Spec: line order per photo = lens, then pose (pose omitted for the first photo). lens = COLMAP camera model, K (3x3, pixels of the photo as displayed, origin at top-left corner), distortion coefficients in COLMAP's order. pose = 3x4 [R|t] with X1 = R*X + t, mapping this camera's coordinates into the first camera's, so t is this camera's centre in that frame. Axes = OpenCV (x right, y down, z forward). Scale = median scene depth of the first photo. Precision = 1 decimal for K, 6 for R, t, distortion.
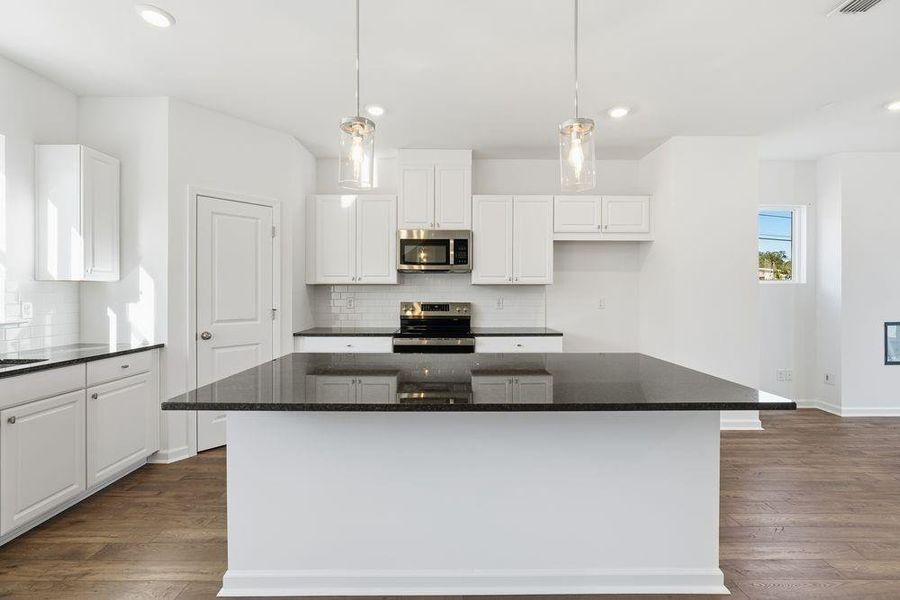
lens RADIAL K [[399.9, 0, 449.0], [0, 399.9, 296.1], [0, 0, 1]] dist [-0.018744, 0.008041]
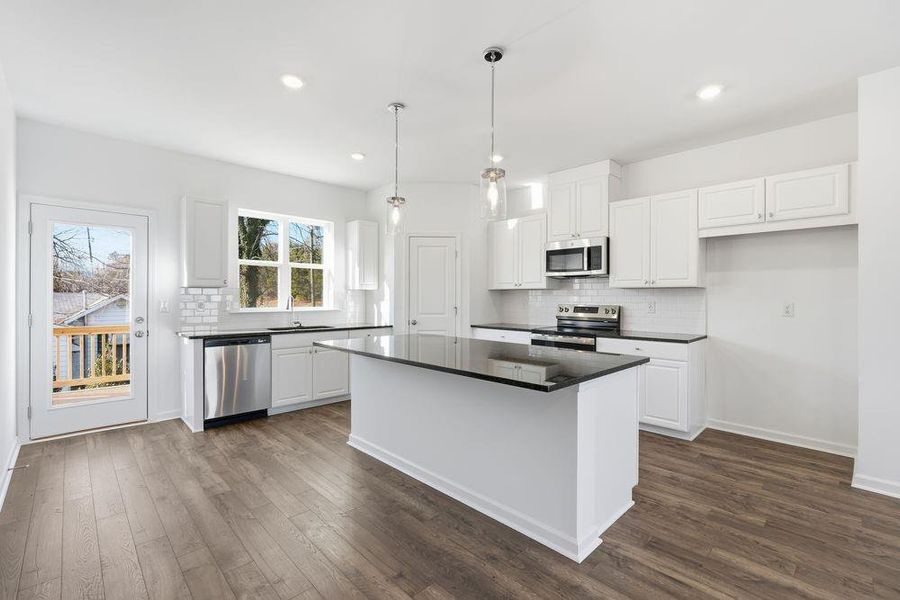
lens RADIAL K [[396.8, 0, 448.6], [0, 396.8, 295.3], [0, 0, 1]] dist [-0.015537, 0.000482]
pose [[0.695400, -0.001417, -0.718622, 0.517224], [-0.007387, 0.999931, -0.009120, 0.002230], [0.718585, 0.011650, 0.695341, -0.022630]]
